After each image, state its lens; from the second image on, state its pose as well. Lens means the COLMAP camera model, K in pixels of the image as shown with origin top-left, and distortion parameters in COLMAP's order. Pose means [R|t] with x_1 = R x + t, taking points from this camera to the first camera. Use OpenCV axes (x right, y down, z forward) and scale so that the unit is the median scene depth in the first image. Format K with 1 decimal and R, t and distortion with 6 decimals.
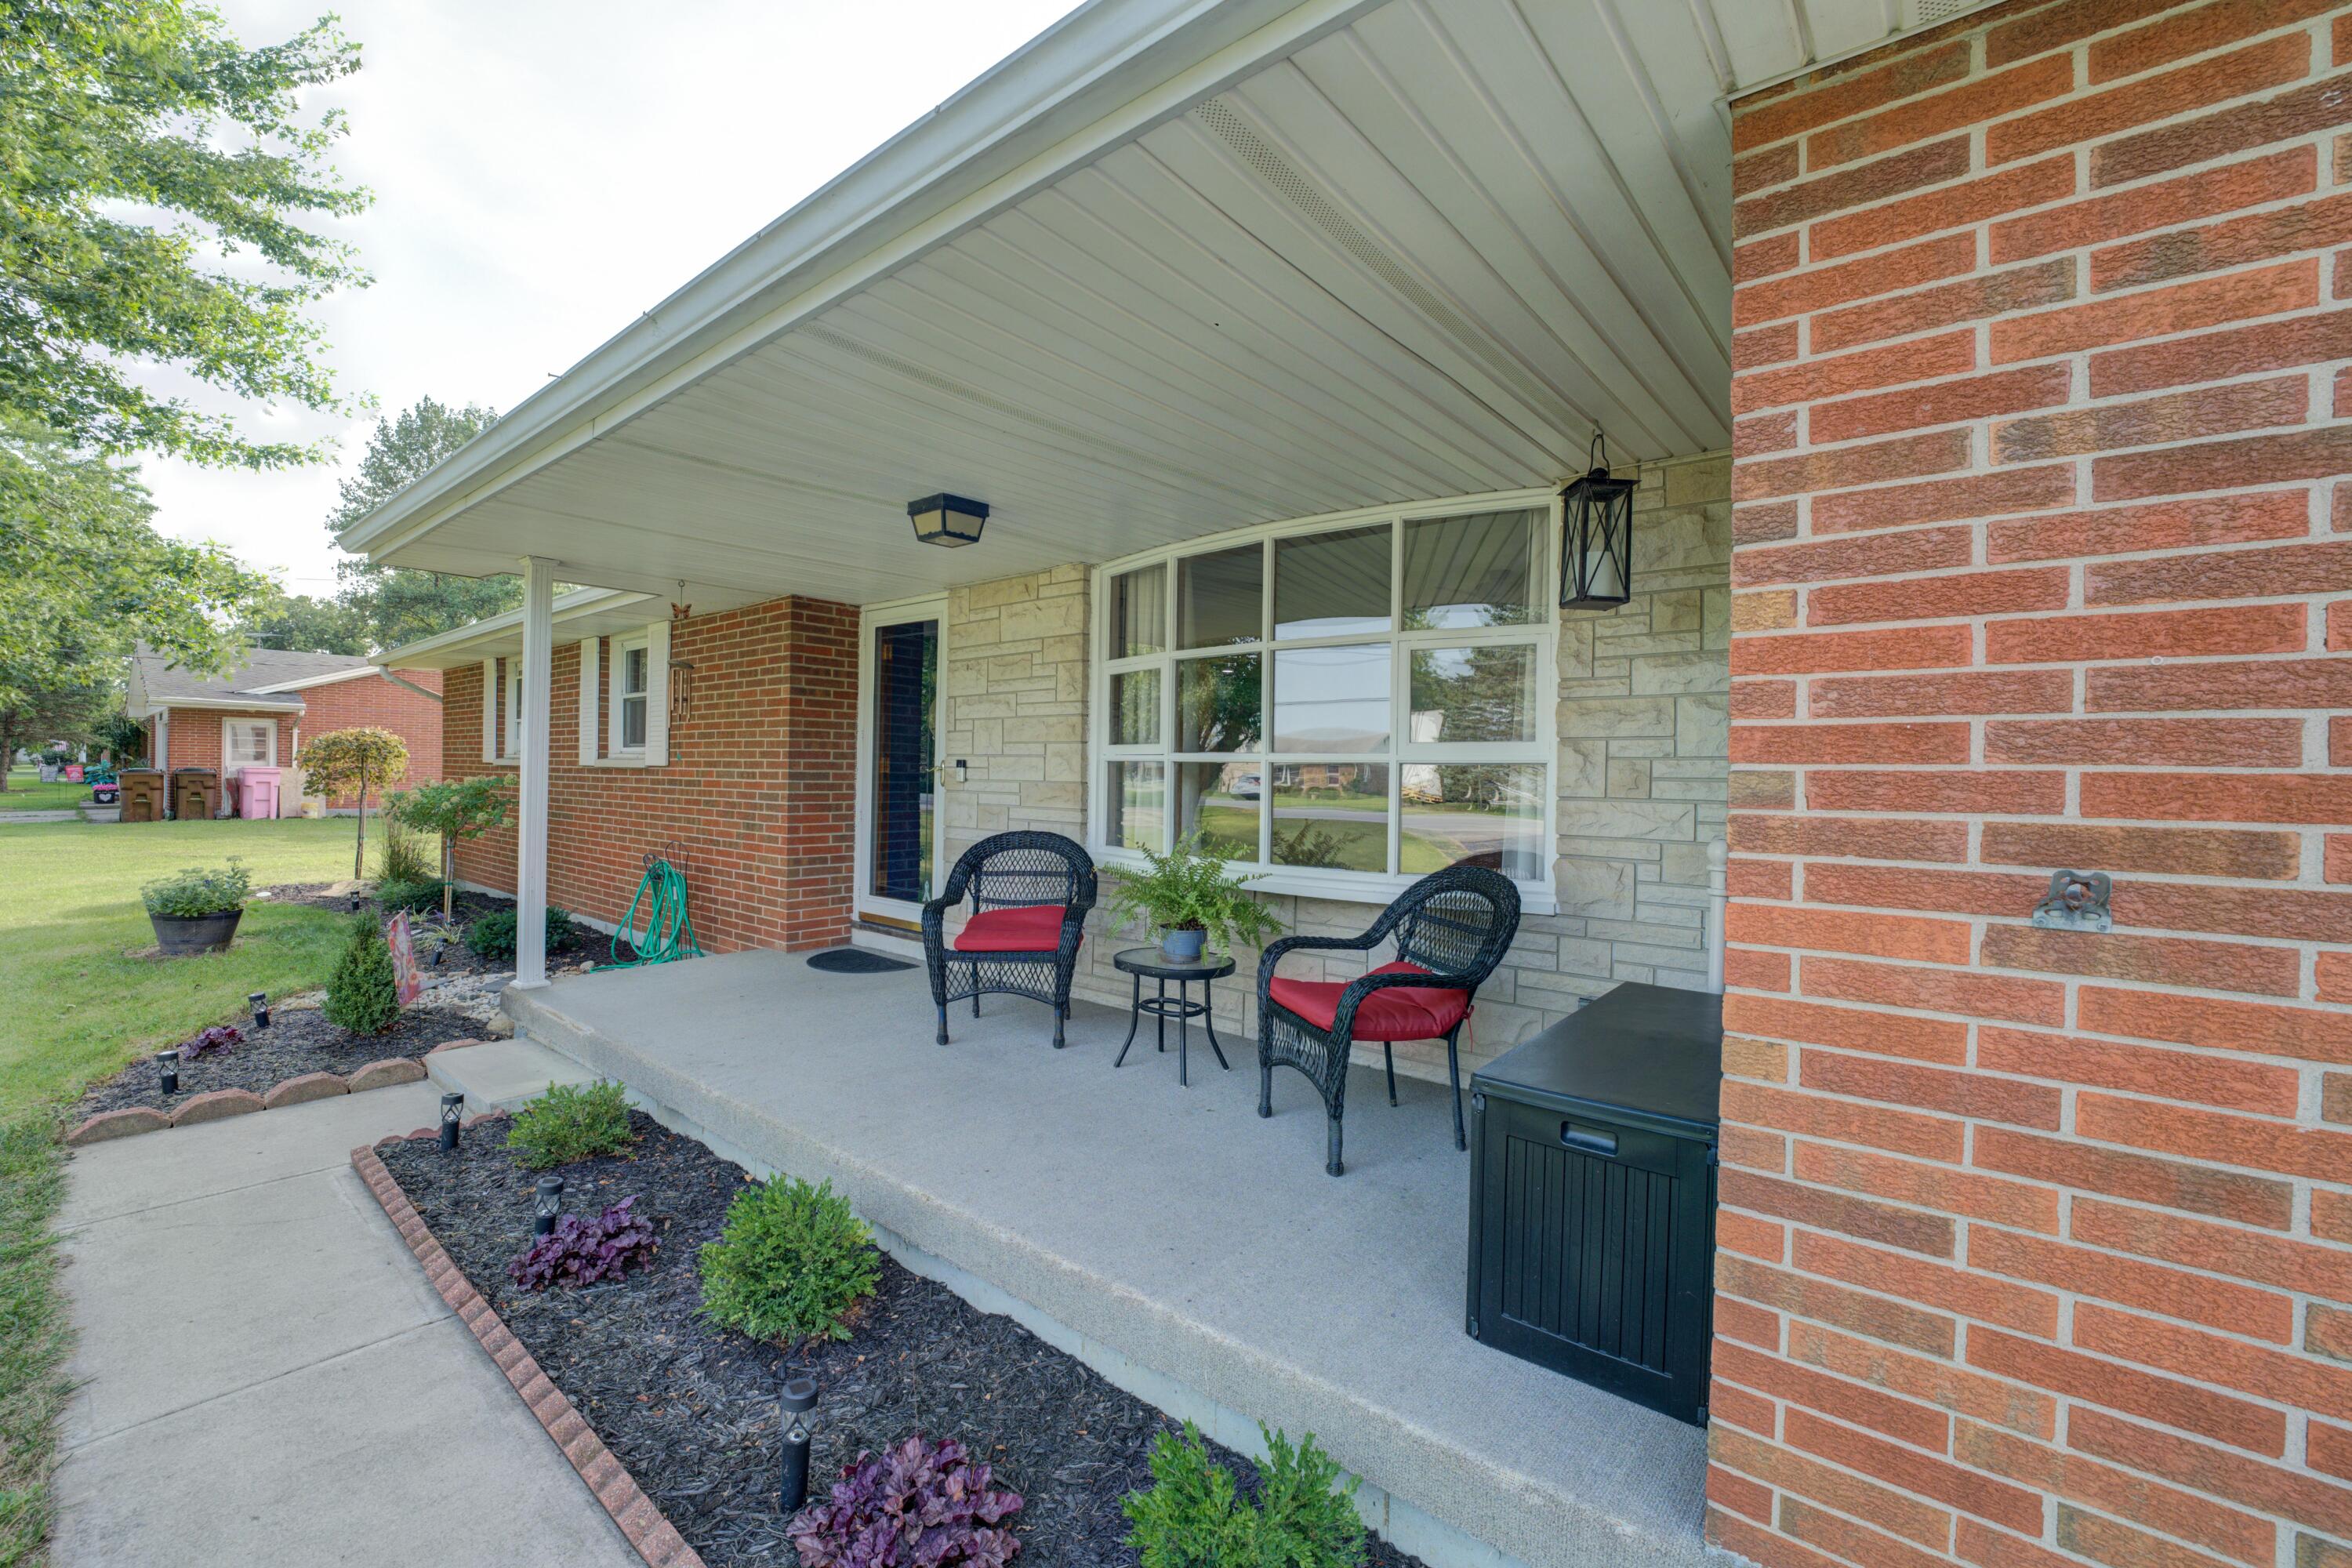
lens RADIAL K [[968.2, 0, 1176.0], [0, 968.2, 784.0], [0, 0, 1]] dist [-0.026956, -0.000085]
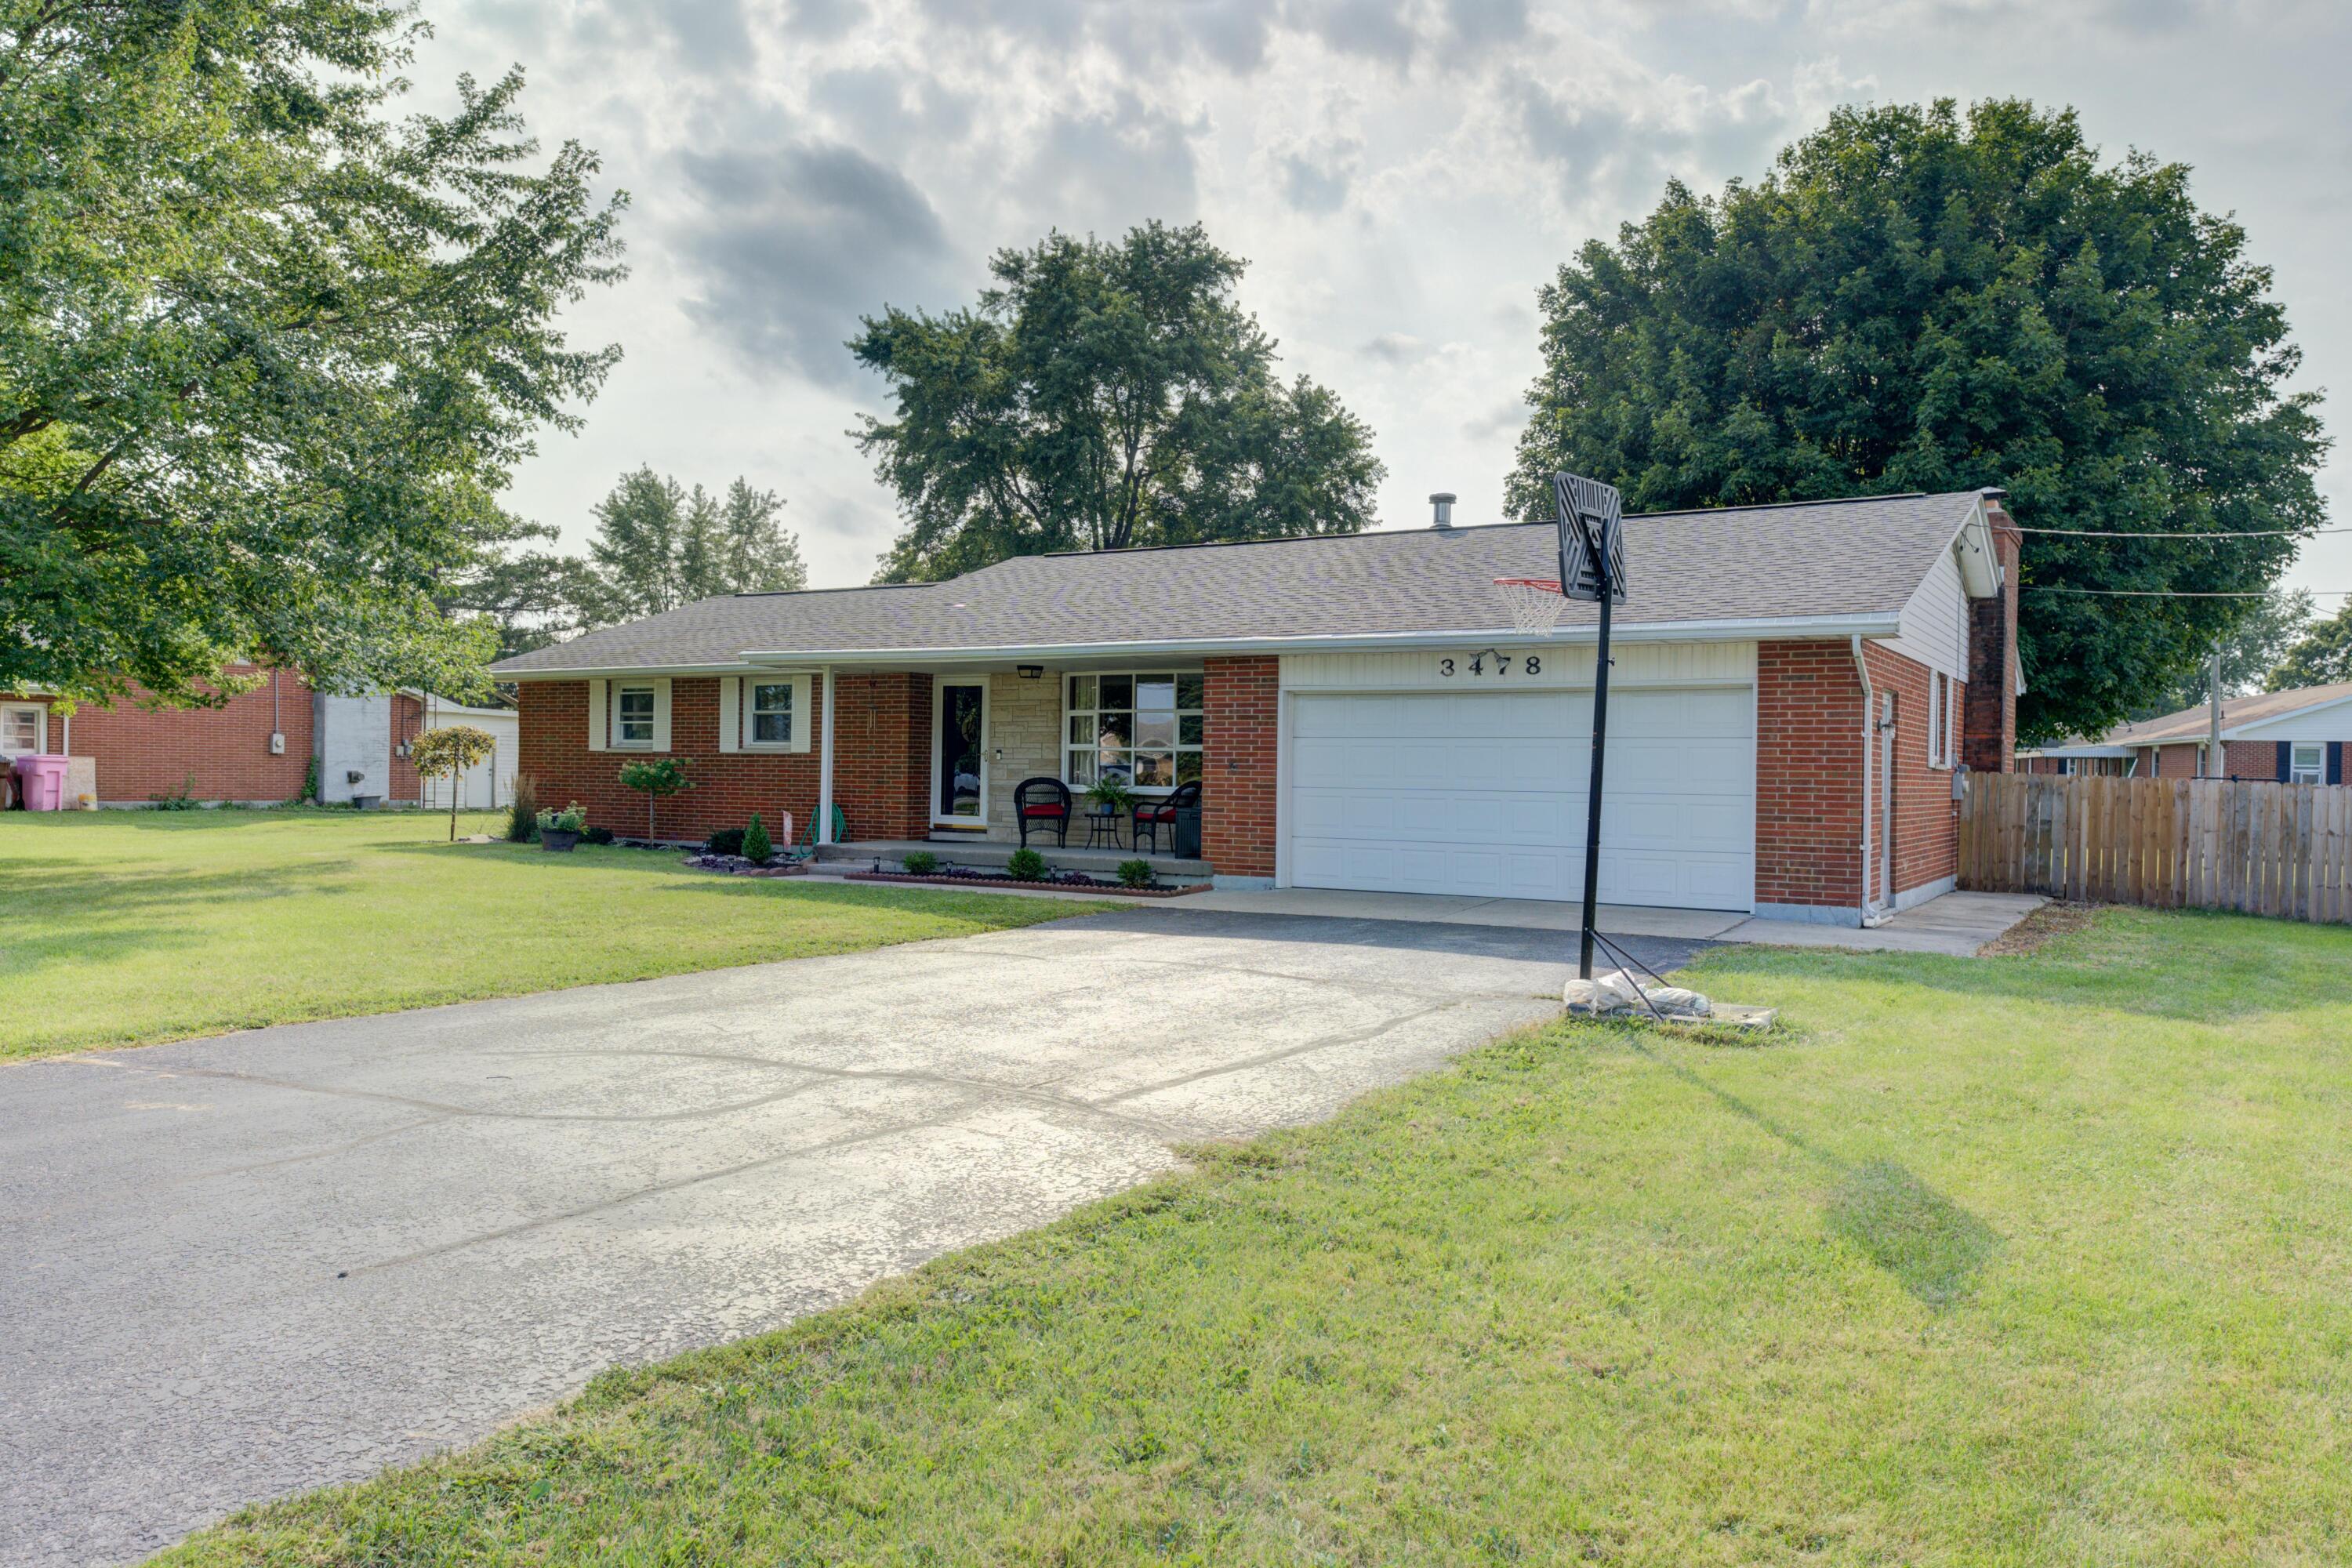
lens RADIAL K [[1734.5, 0, 1176.0], [0, 1734.5, 784.0], [0, 0, 1]] dist [0.006279, 0.001083]
pose [[0.990941, 0.000797, 0.134292, -0.534153], [0.000140, 0.999976, -0.006966, 0.125127], [-0.134295, 0.006922, 0.990917, -4.673242]]
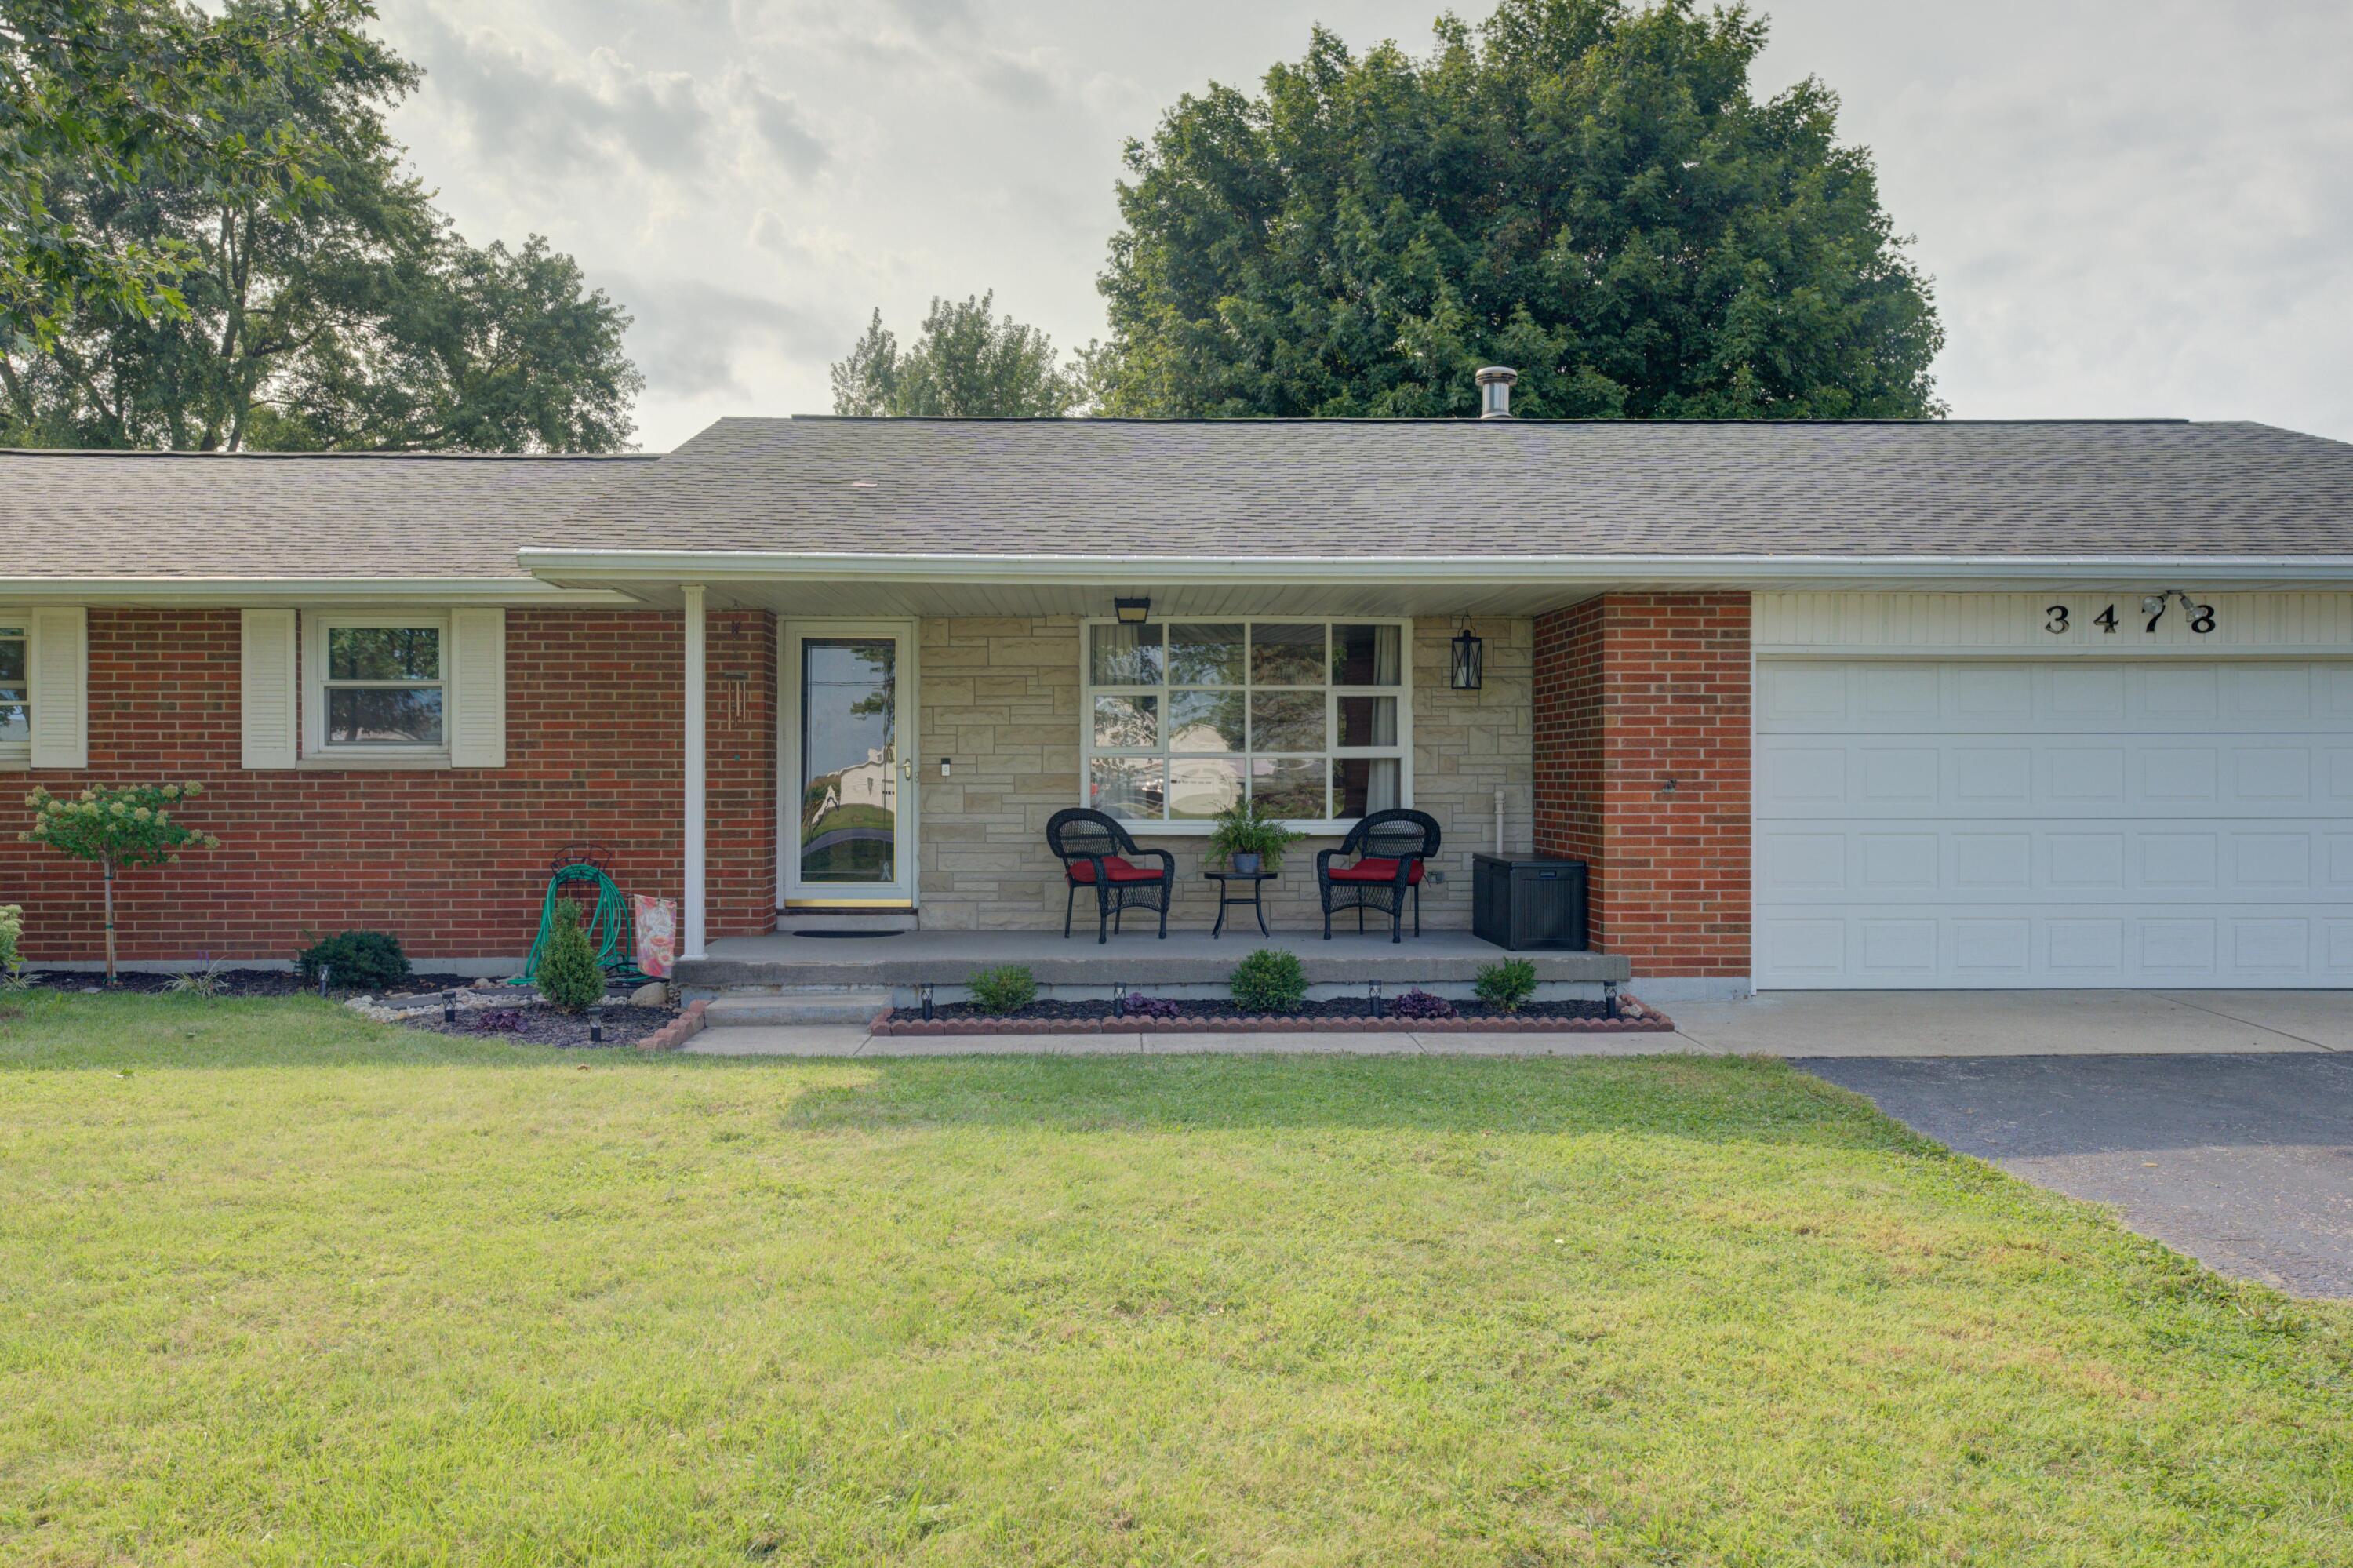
lens RADIAL K [[1877.6, 0, 1176.5], [0, 1877.6, 784.0], [0, 0, 1]] dist [0.008330, 0.004026]
pose [[0.750787, -0.016362, 0.660342, -2.354708], [0.020528, 0.999788, 0.001433, 0.015126], [-0.660226, 0.012479, 0.750964, -1.470193]]
